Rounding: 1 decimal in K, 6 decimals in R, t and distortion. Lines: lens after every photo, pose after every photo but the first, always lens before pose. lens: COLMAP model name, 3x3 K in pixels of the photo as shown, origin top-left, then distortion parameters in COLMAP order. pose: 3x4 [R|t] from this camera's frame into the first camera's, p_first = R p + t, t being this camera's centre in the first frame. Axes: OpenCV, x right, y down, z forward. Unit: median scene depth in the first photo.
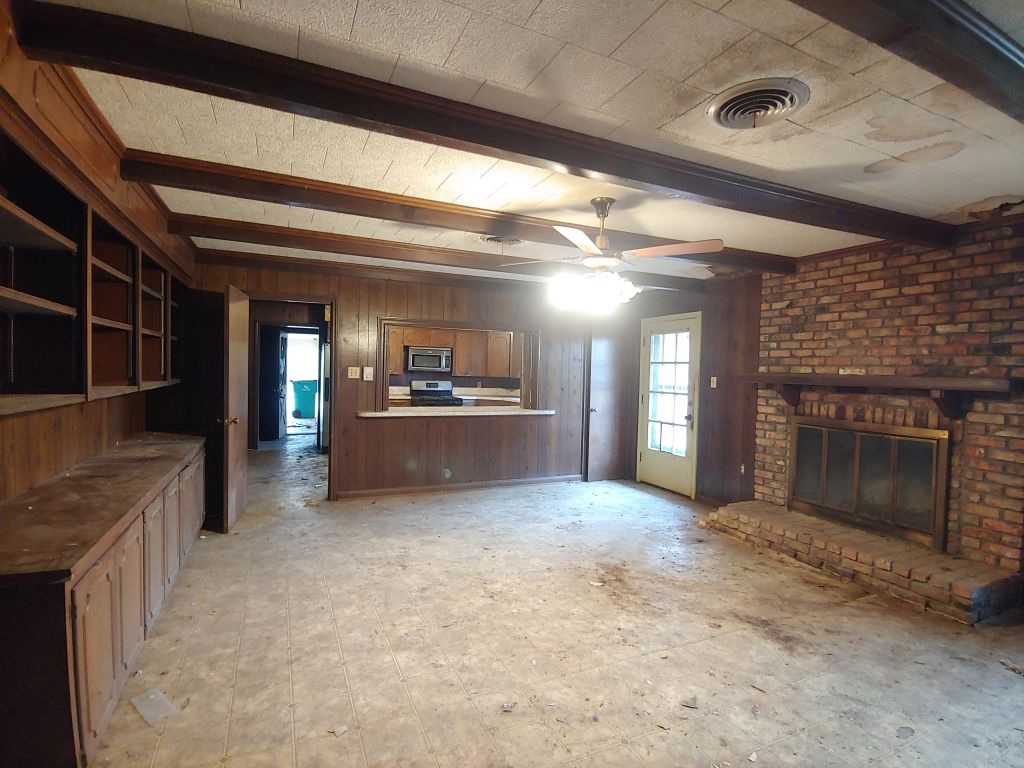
lens RADIAL K [[509.7, 0, 509.8], [0, 509.7, 381.8], [0, 0, 1]] dist [-0.024155, -0.004457]
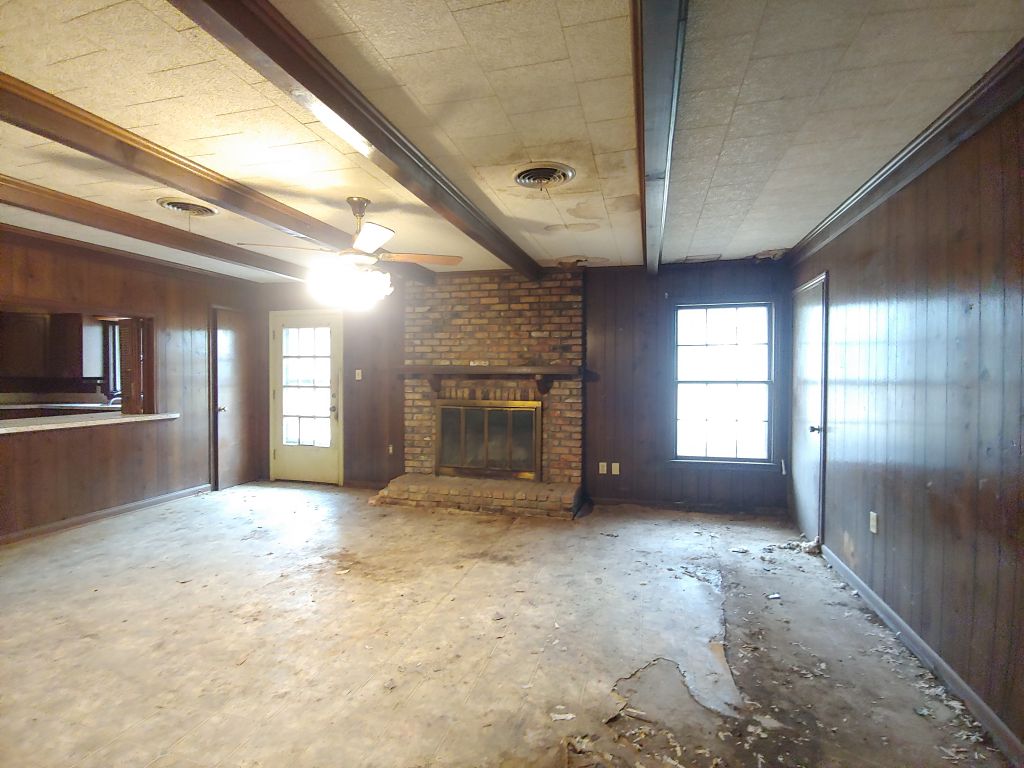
lens RADIAL K [[509.7, 0, 512.7], [0, 509.7, 383.0], [0, 0, 1]] dist [-0.024155, -0.004457]
pose [[0.628446, -0.035986, 0.777021, -0.369571], [0.026482, 0.999340, 0.024864, 0.000475], [-0.777403, 0.004951, 0.628984, 0.083125]]
